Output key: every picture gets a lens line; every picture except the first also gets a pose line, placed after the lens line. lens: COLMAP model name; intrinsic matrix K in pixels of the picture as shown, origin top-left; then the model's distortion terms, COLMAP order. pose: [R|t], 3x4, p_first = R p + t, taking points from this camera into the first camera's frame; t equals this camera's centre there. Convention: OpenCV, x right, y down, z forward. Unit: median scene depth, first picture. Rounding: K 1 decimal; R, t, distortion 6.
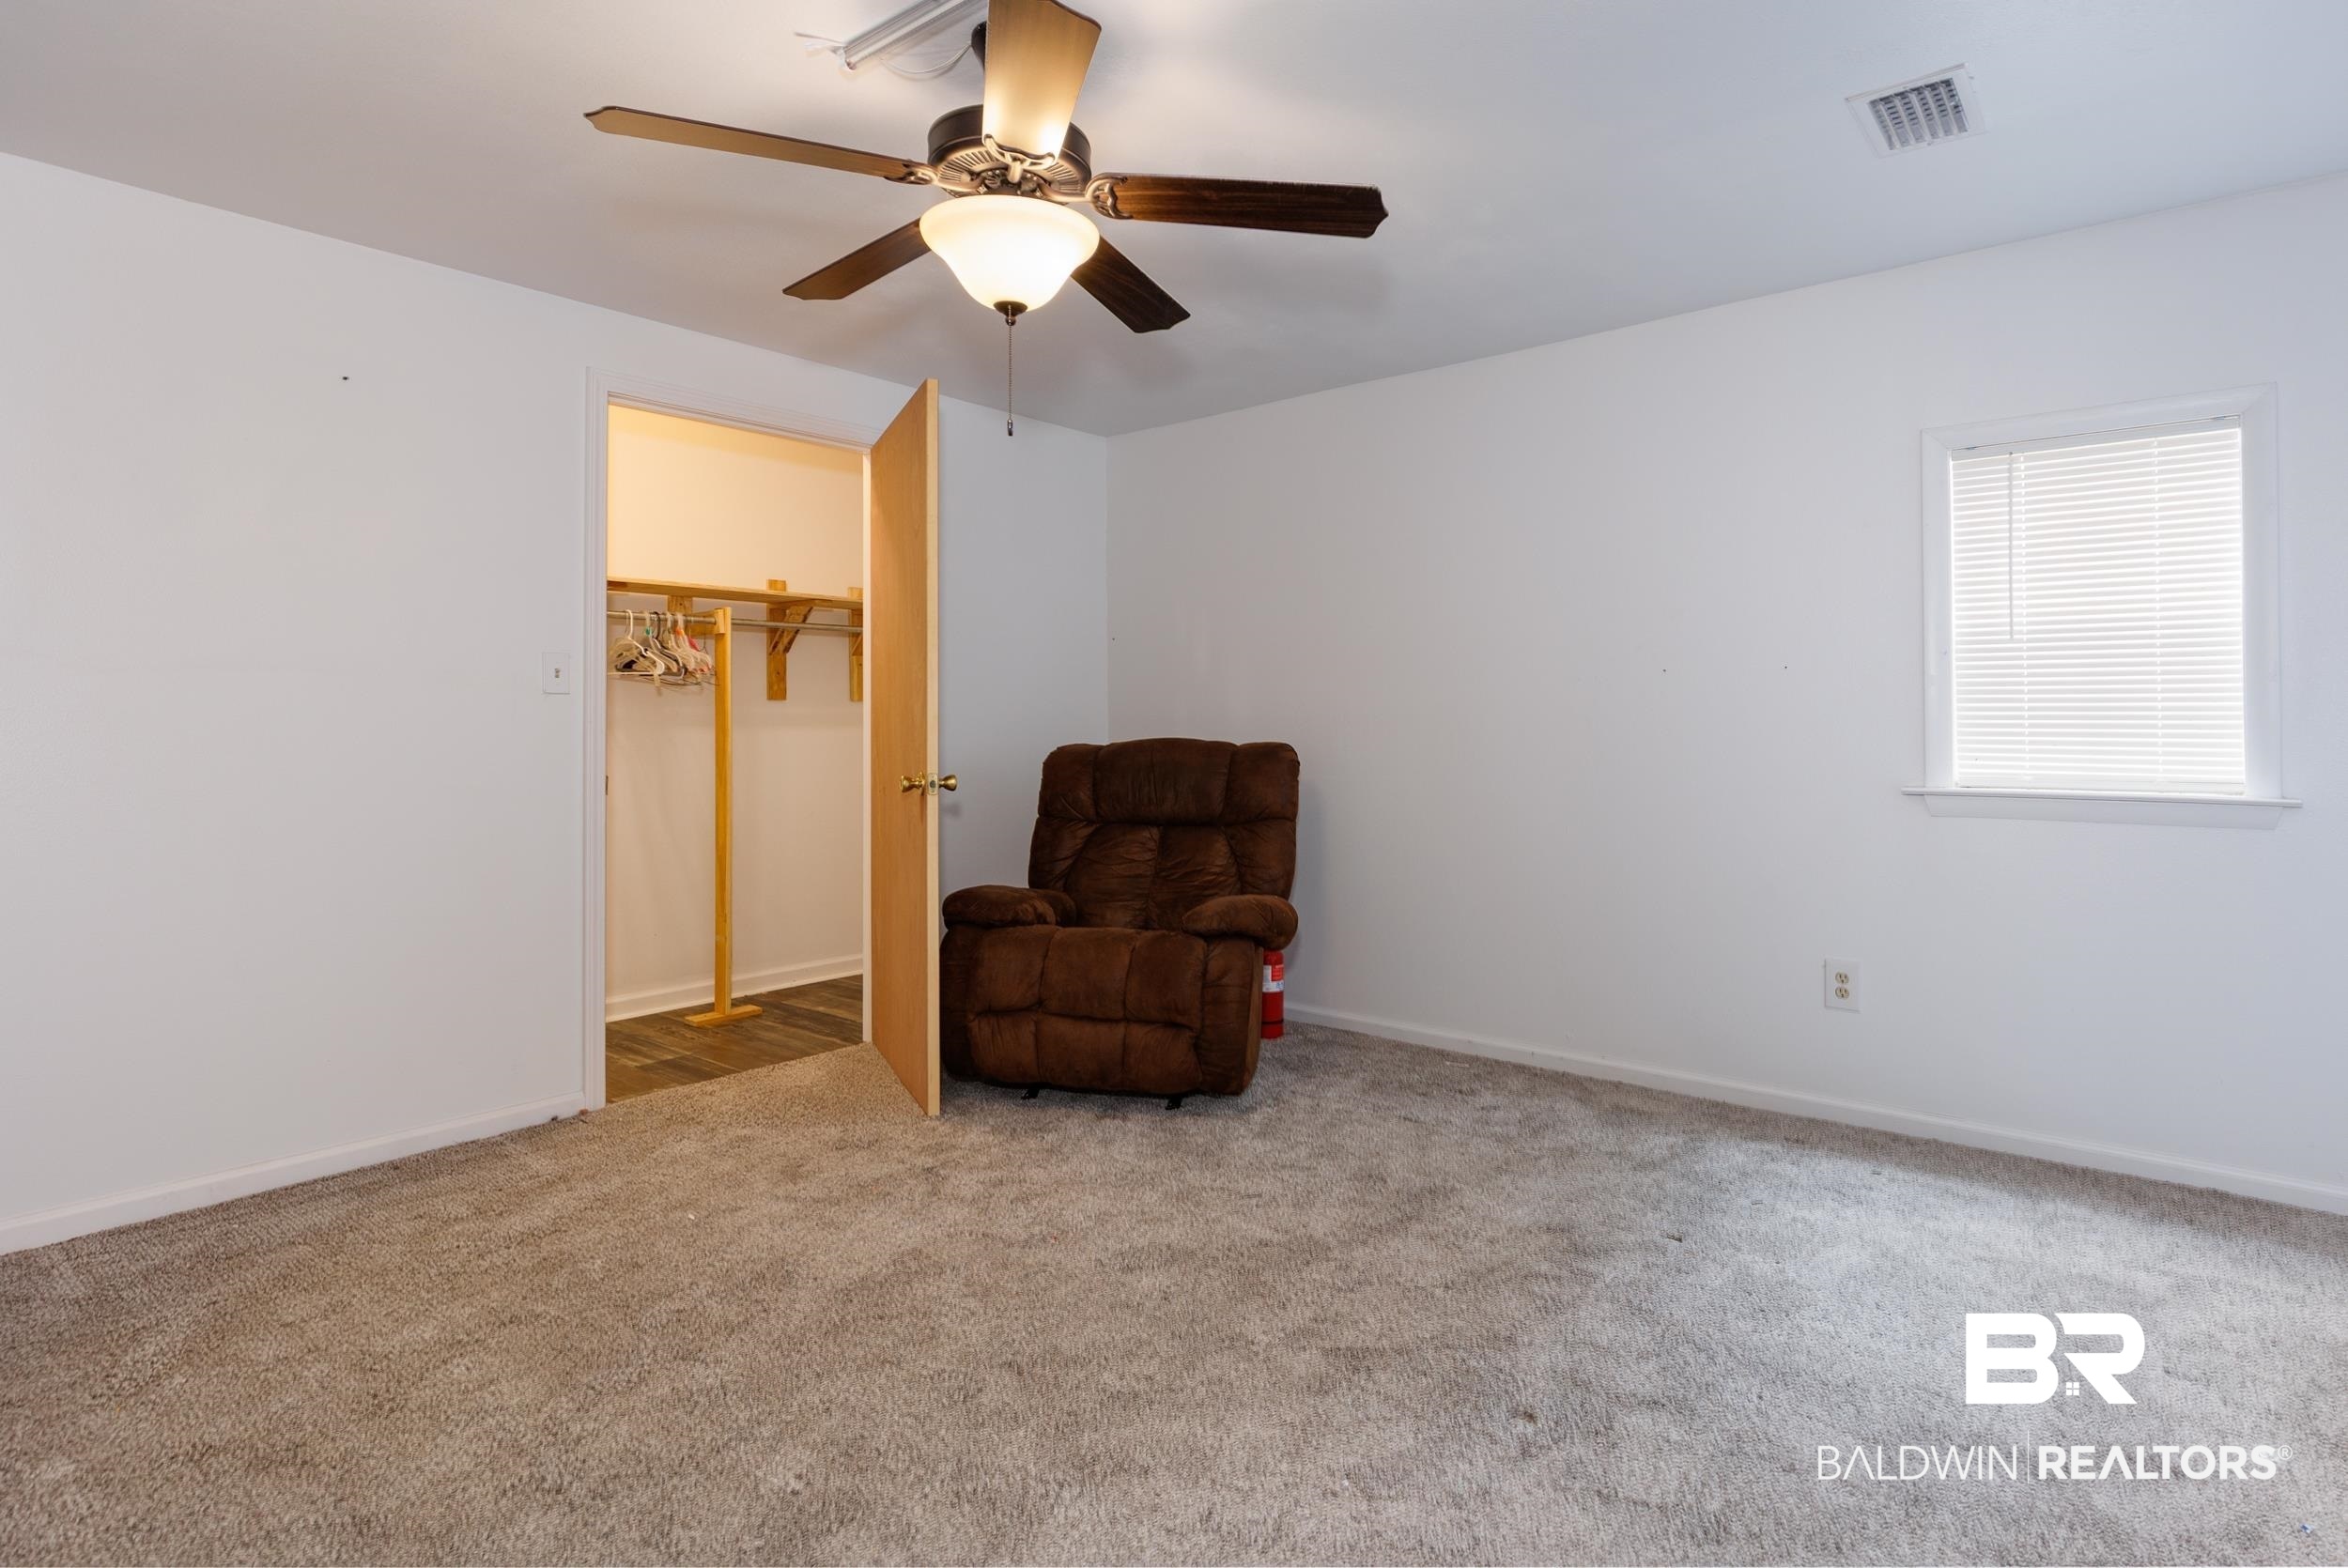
lens RADIAL K [[1174.5, 0, 1175.5], [0, 1174.5, 713.6], [0, 0, 1]] dist [0.000119, 0.000074]
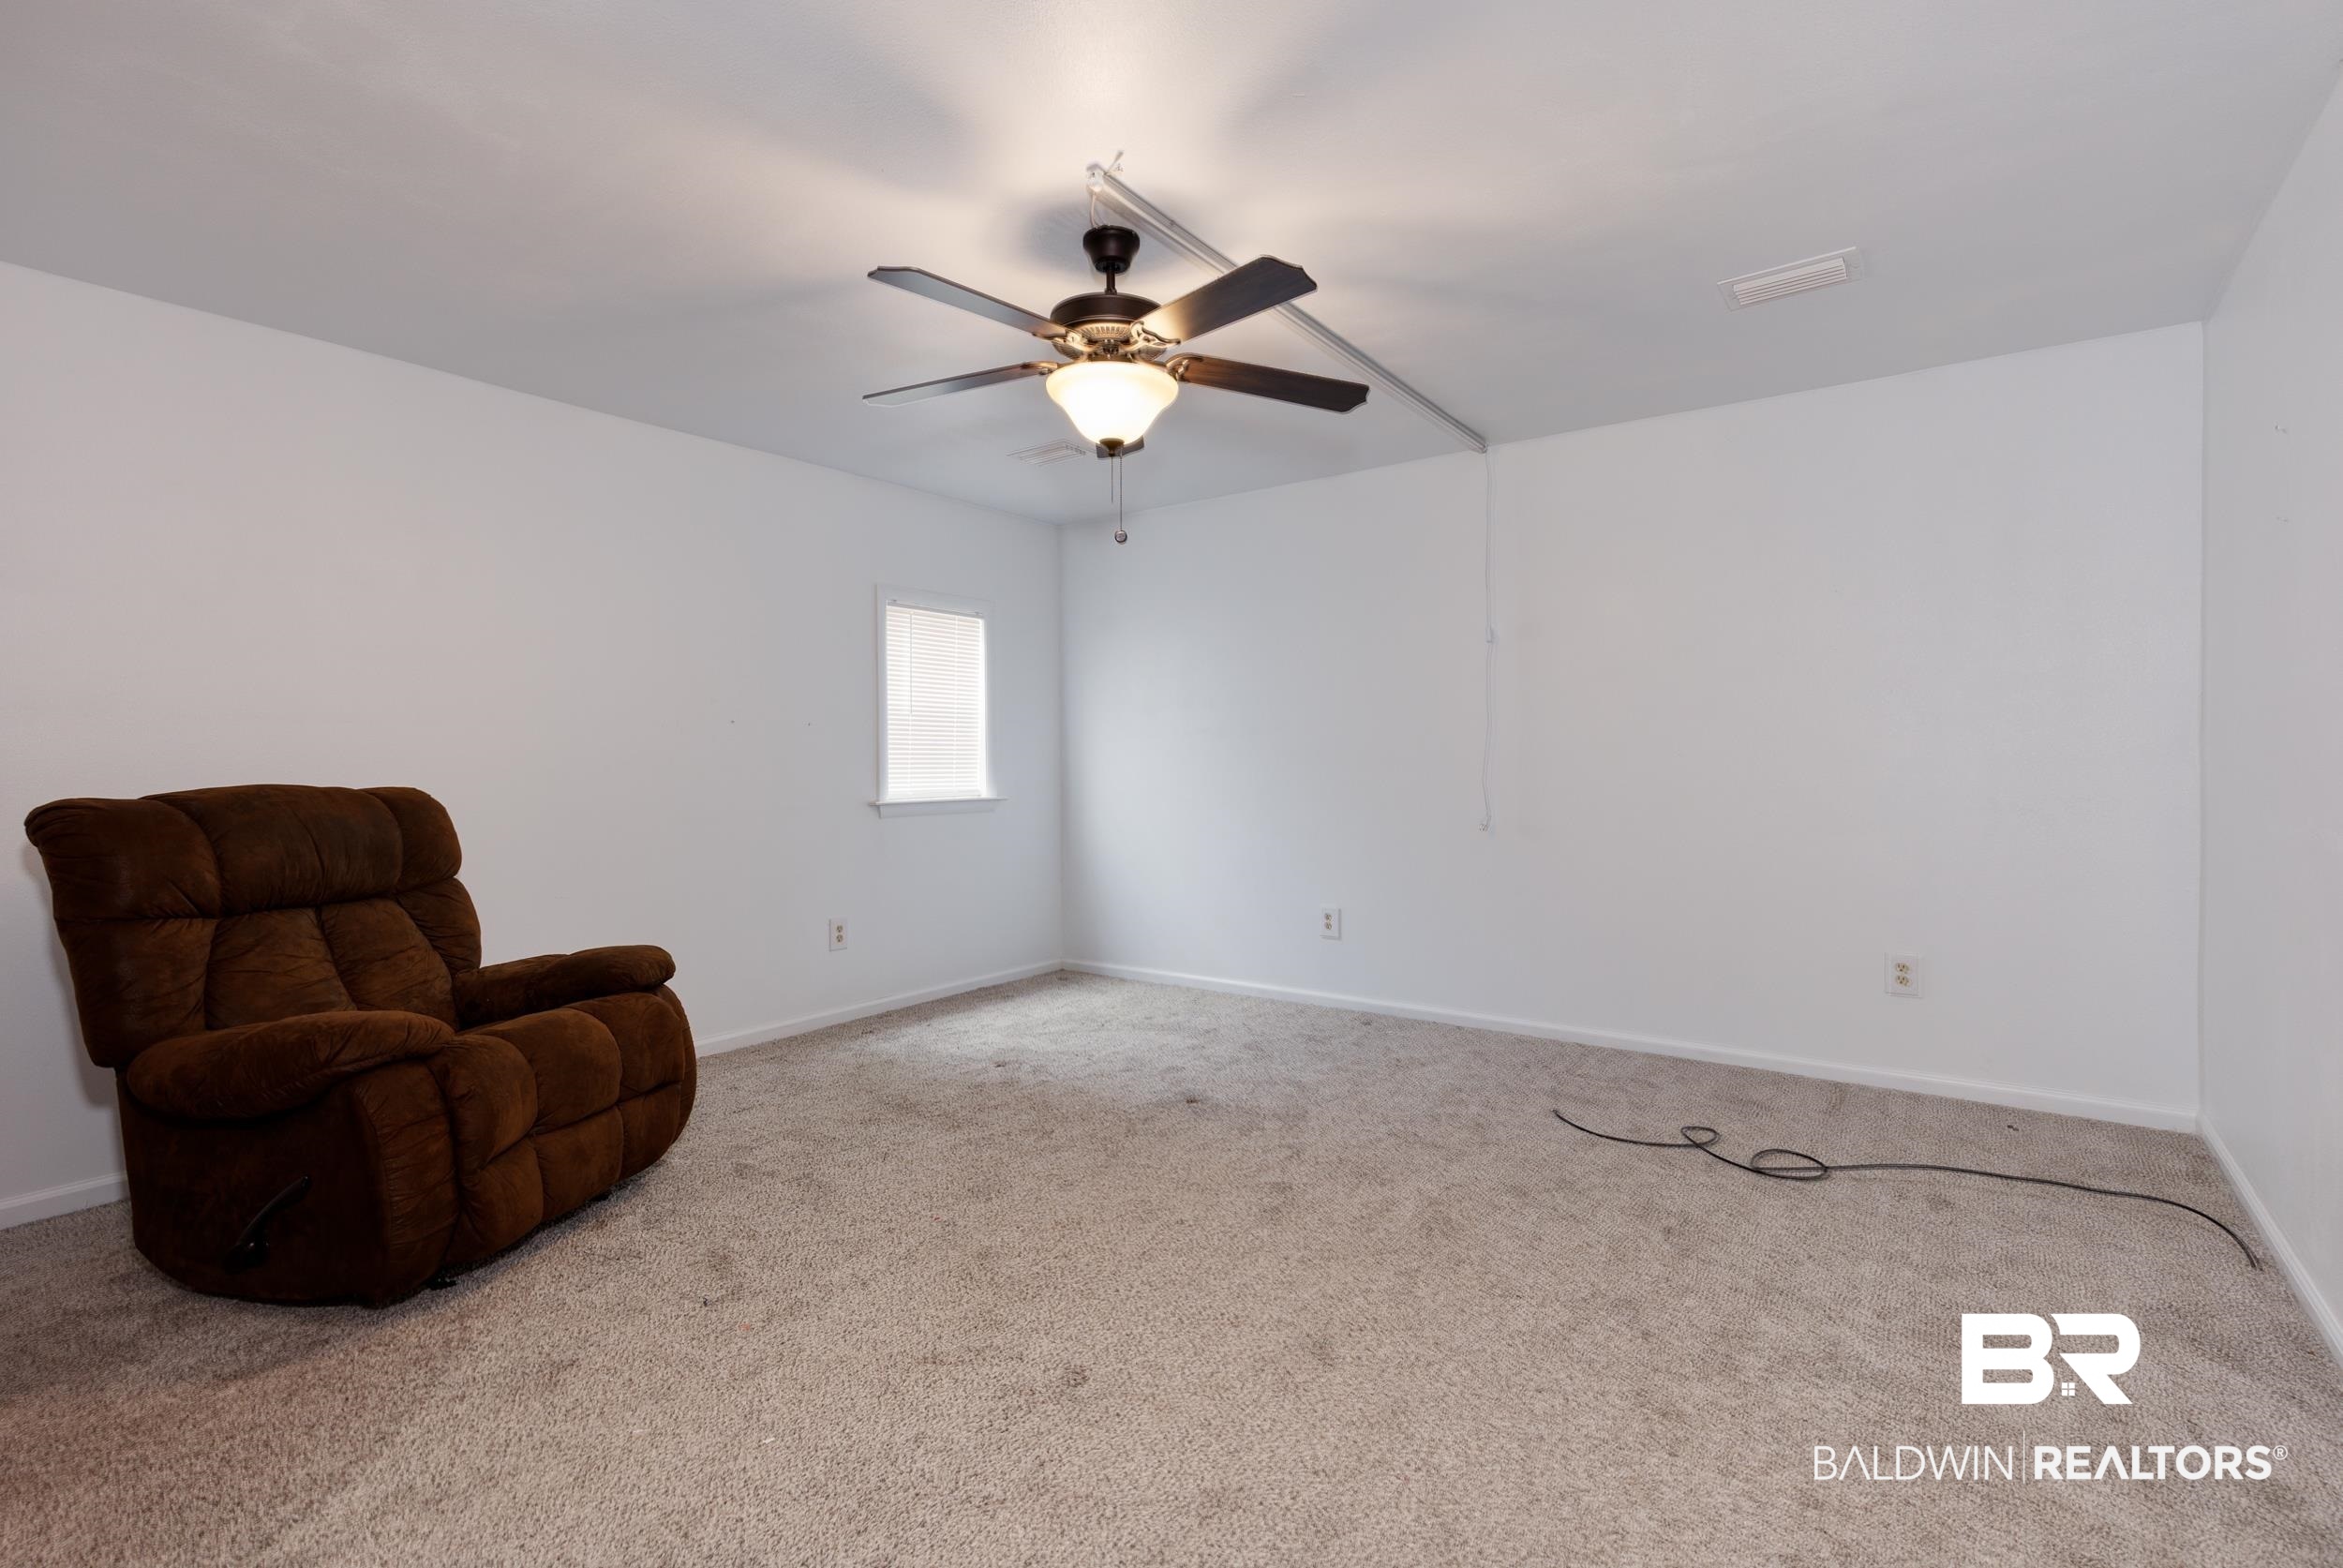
lens RADIAL K [[1071.8, 0, 1176.4], [0, 1071.8, 768.8], [0, 0, 1]] dist [0.023365, -0.000205]
pose [[-0.059067, -0.000697, 0.998254, -0.912433], [-0.002467, 0.999997, 0.000552, 0.013248], [-0.998251, -0.002430, -0.059069, 0.672013]]
